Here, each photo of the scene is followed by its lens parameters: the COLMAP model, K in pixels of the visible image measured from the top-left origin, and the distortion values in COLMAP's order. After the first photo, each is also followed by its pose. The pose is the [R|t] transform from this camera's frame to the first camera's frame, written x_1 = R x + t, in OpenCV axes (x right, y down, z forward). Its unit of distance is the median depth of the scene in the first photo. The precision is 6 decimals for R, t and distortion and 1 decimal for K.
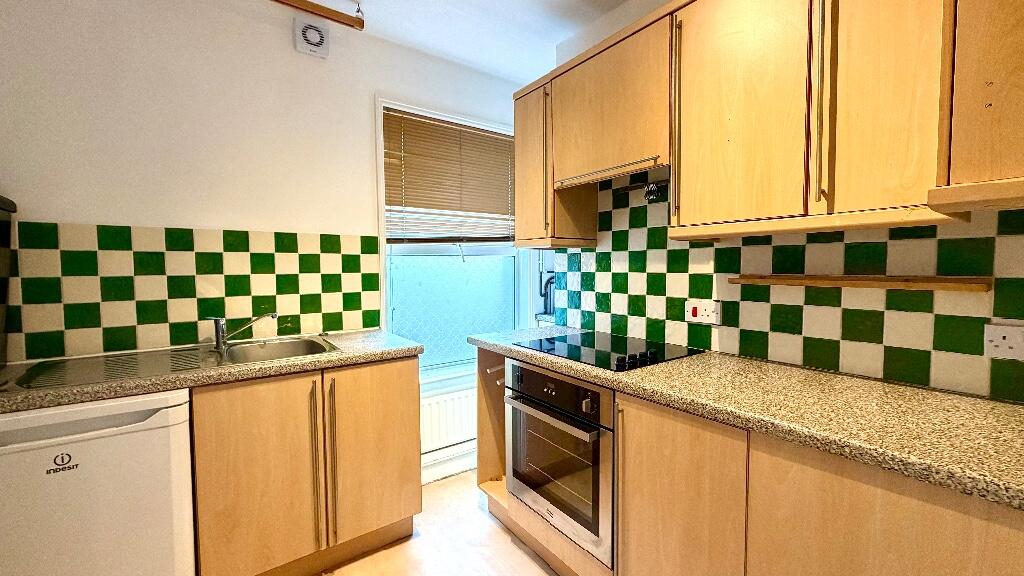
lens RADIAL K [[404.4, 0, 515.2], [0, 404.4, 286.8], [0, 0, 1]] dist [0.013737, -0.000104]
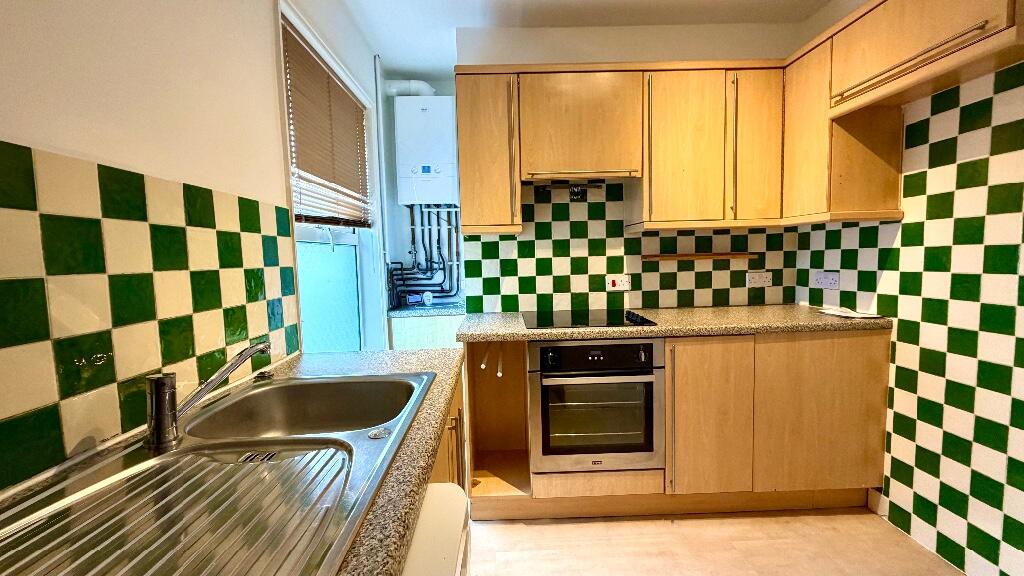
lens RADIAL K [[404.4, 0, 508.0], [0, 404.4, 284.8], [0, 0, 1]] dist [0.013737, -0.000104]
pose [[0.579588, -0.068297, 0.812043, -0.927459], [0.066572, 0.997119, 0.036347, -0.008374], [-0.812186, 0.032993, 0.582465, 0.492627]]
